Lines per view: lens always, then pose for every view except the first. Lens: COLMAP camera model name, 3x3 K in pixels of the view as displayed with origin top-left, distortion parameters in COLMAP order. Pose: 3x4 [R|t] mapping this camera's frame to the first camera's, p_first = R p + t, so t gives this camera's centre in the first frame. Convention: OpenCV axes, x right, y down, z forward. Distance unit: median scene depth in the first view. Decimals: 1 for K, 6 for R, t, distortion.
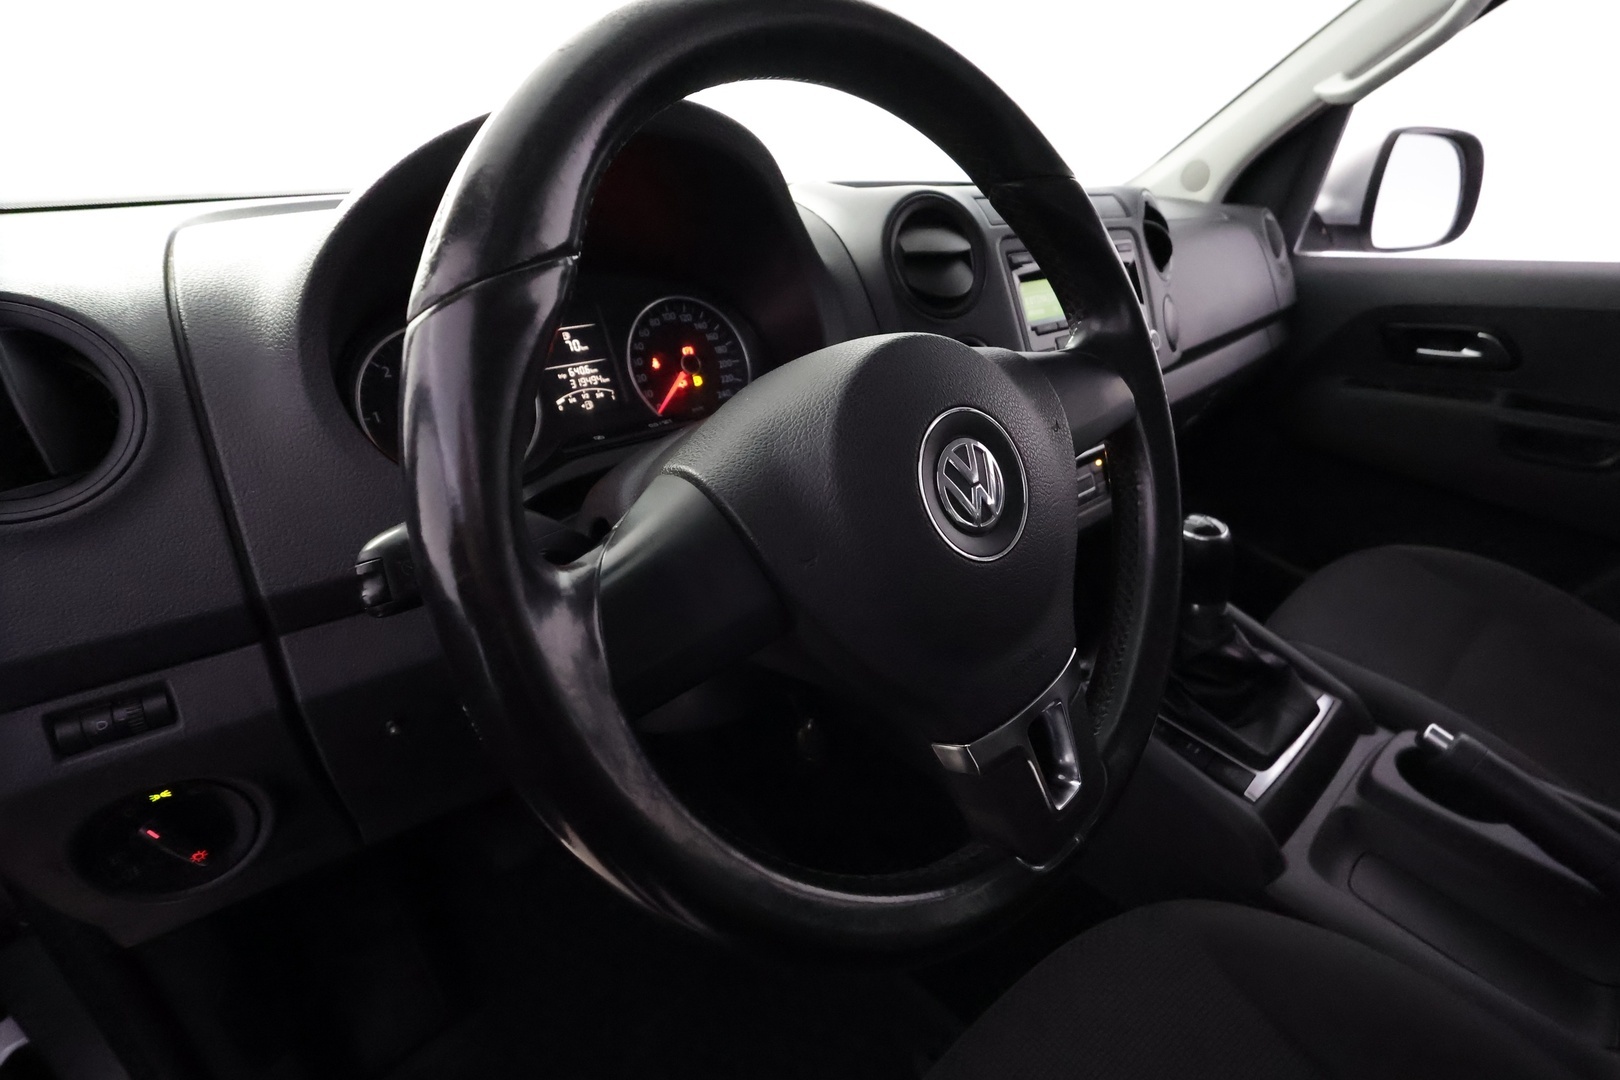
lens RADIAL K [[754.4, 0, 815.4], [0, 754.4, 541.2], [0, 0, 1]] dist [0.000360, 0.001109]
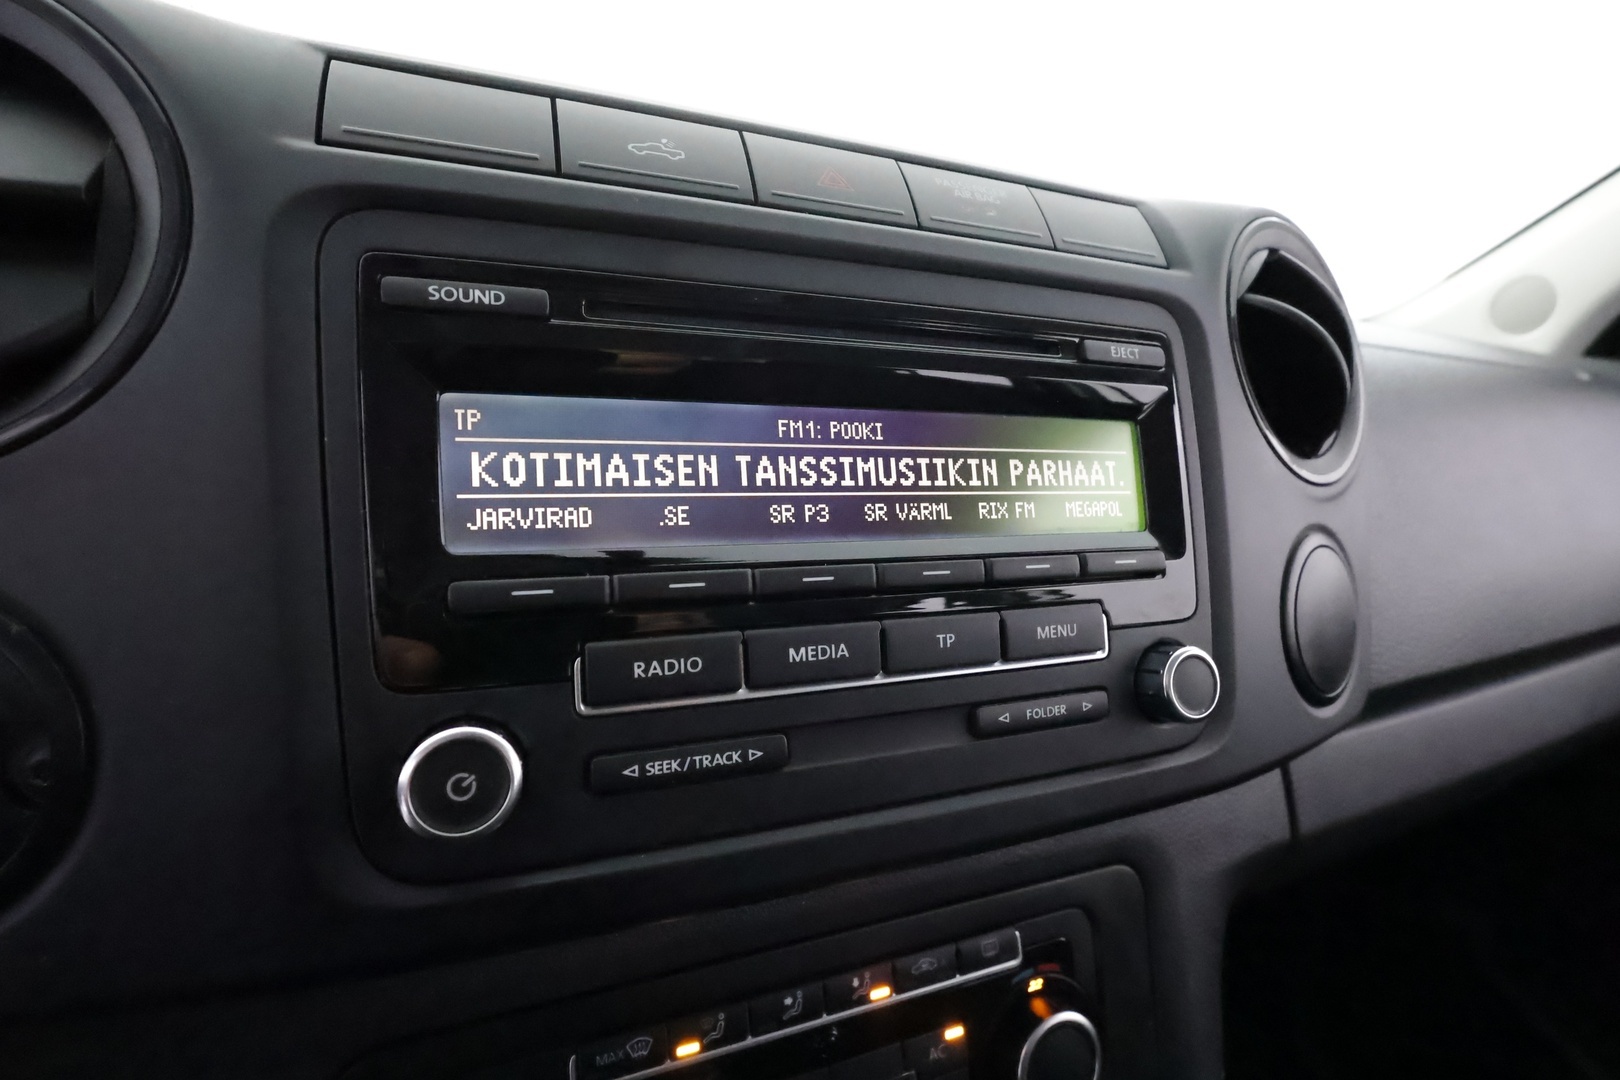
lens RADIAL K [[754.4, 0, 816.5], [0, 754.4, 541.7], [0, 0, 1]] dist [0.000360, 0.001109]
pose [[0.937034, 0.175352, -0.302026, 0.465550], [-0.223989, 0.965265, -0.134508, -0.292896], [0.267949, 0.193689, 0.943763, 0.819045]]
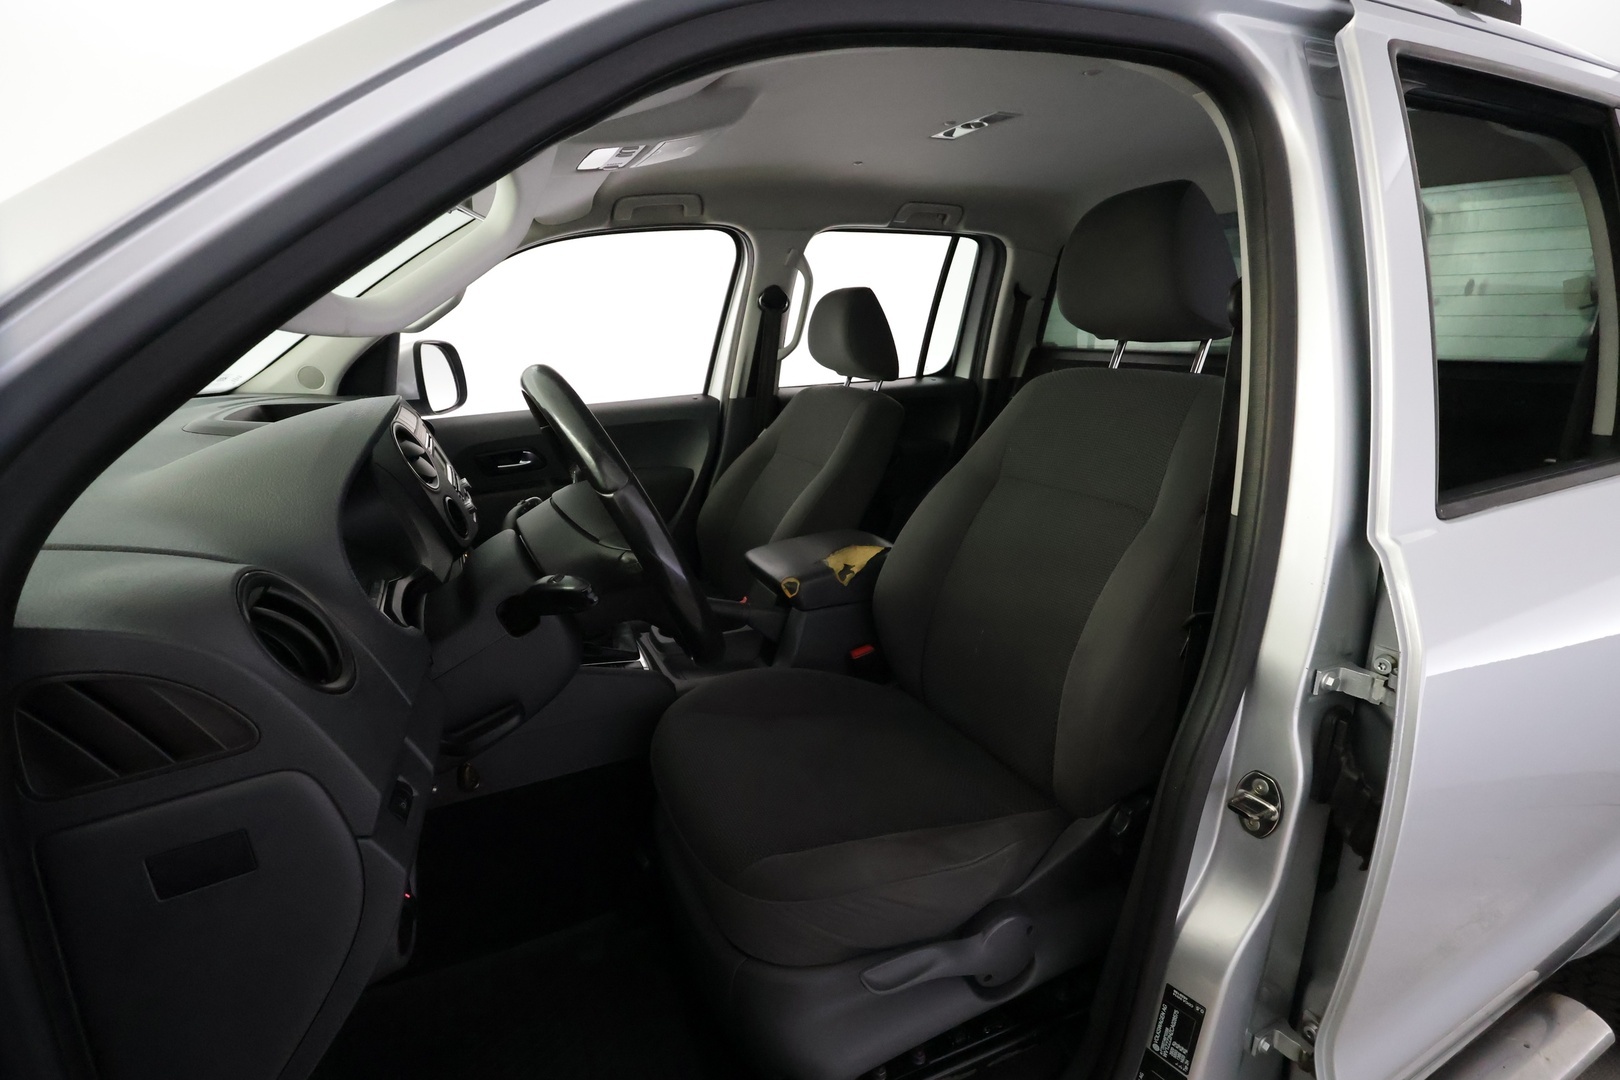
lens RADIAL K [[754.4, 0, 820.2], [0, 754.4, 536.7], [0, 0, 1]] dist [0.000360, 0.001109]
pose [[0.275460, -0.260380, 0.925378, -1.079271], [0.424010, 0.896831, 0.126131, -0.042272], [-0.862750, 0.357625, 0.357445, -0.278267]]
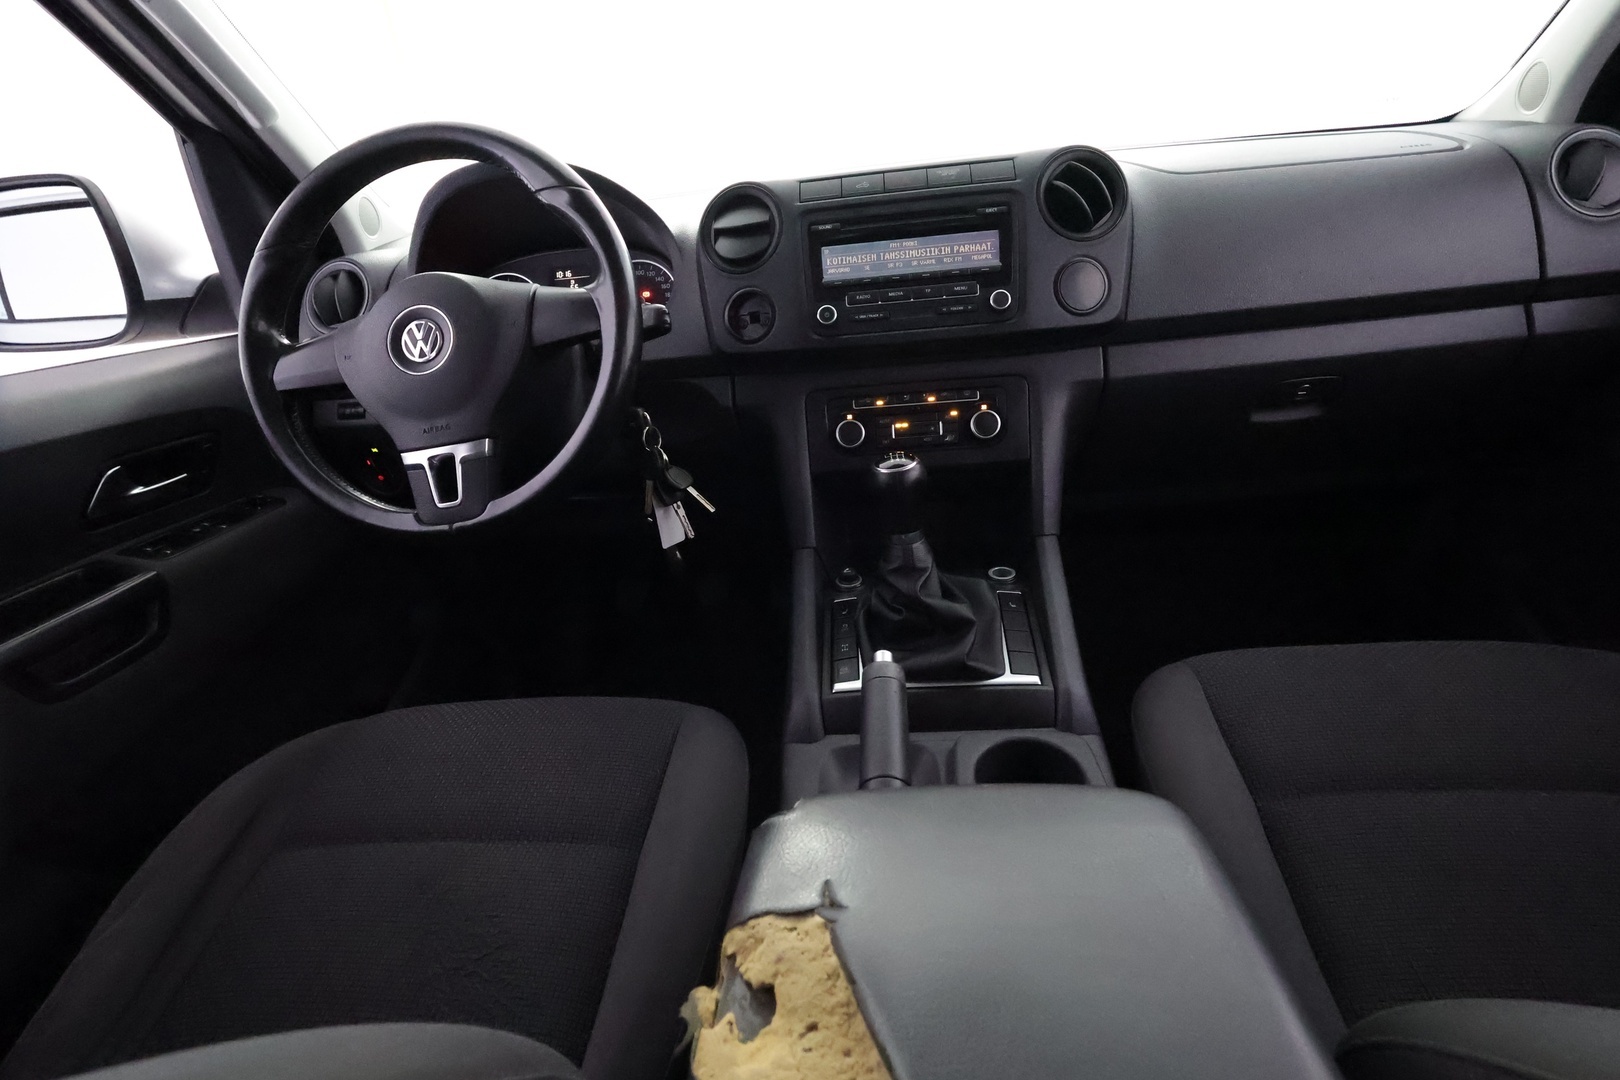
lens RADIAL K [[754.4, 0, 811.1], [0, 754.4, 531.9], [0, 0, 1]] dist [0.000360, 0.001109]
pose [[0.678553, 0.239369, -0.694456, 1.260921], [-0.225634, 0.967629, 0.113062, -0.018903], [0.699039, 0.079974, 0.710597, 0.125169]]
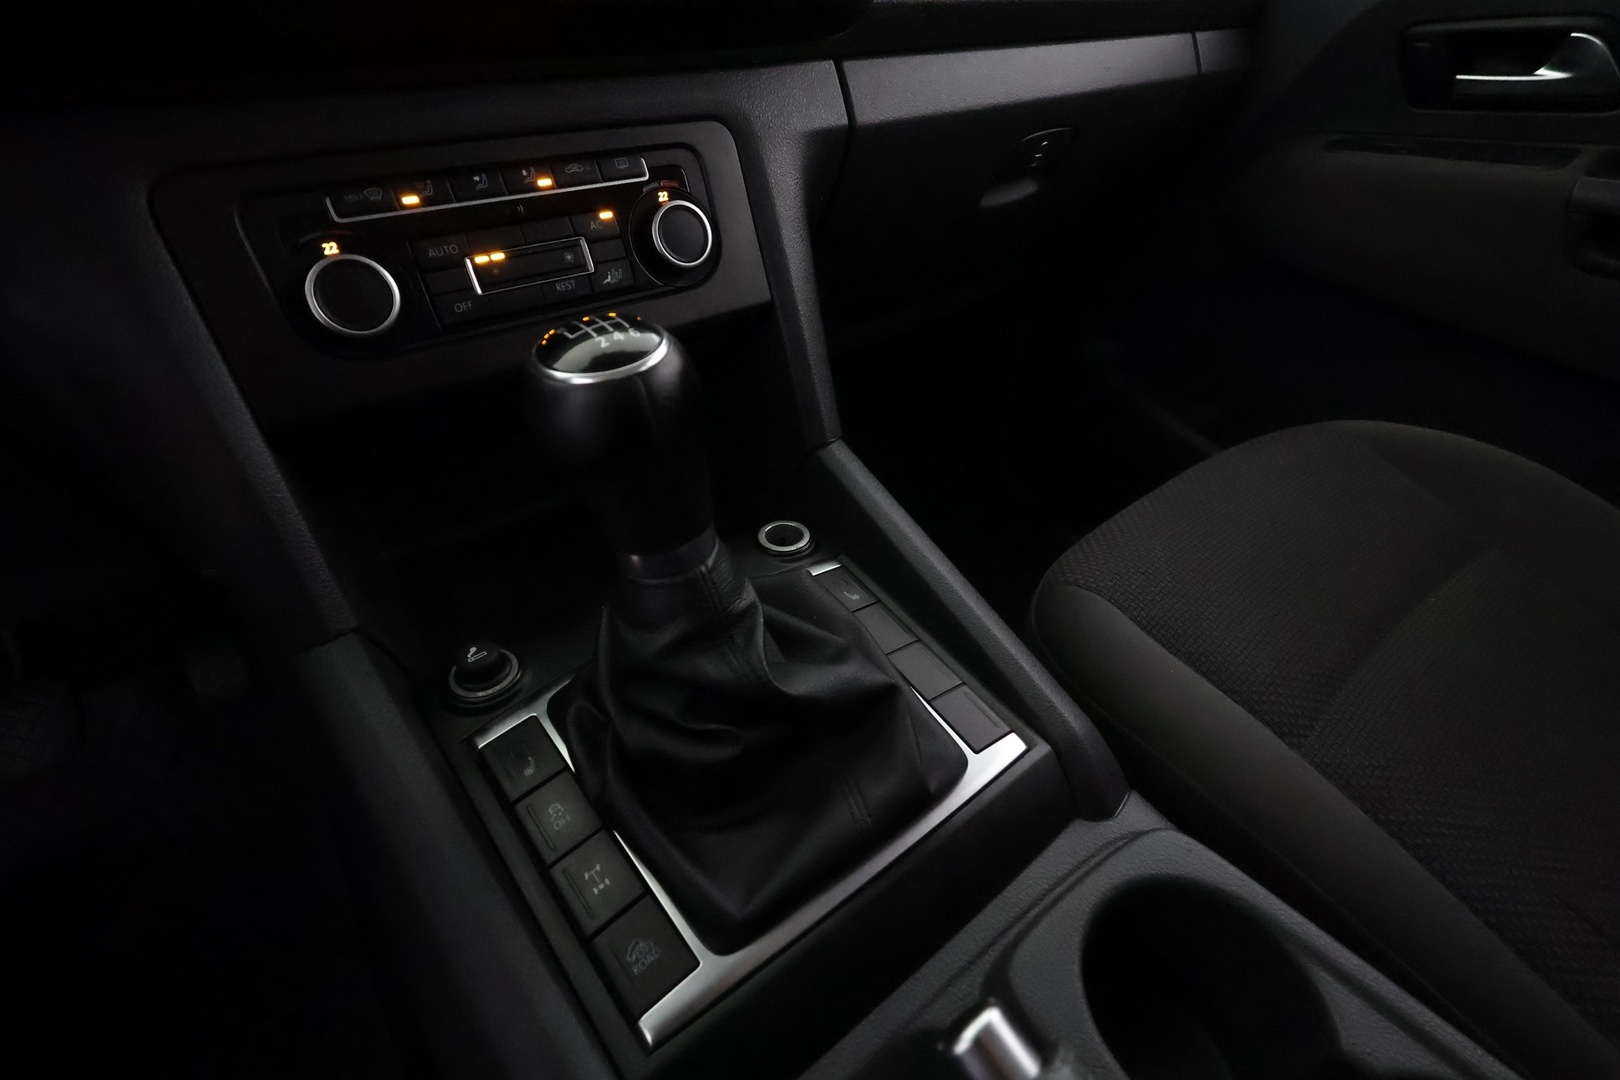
lens RADIAL K [[754.4, 0, 813.5], [0, 754.4, 535.5], [0, 0, 1]] dist [0.000360, 0.001109]
pose [[0.997681, 0.041369, -0.054056, 0.655460], [-0.030939, 0.982952, 0.181239, 0.001303], [0.060632, -0.179147, 0.981952, 0.637393]]
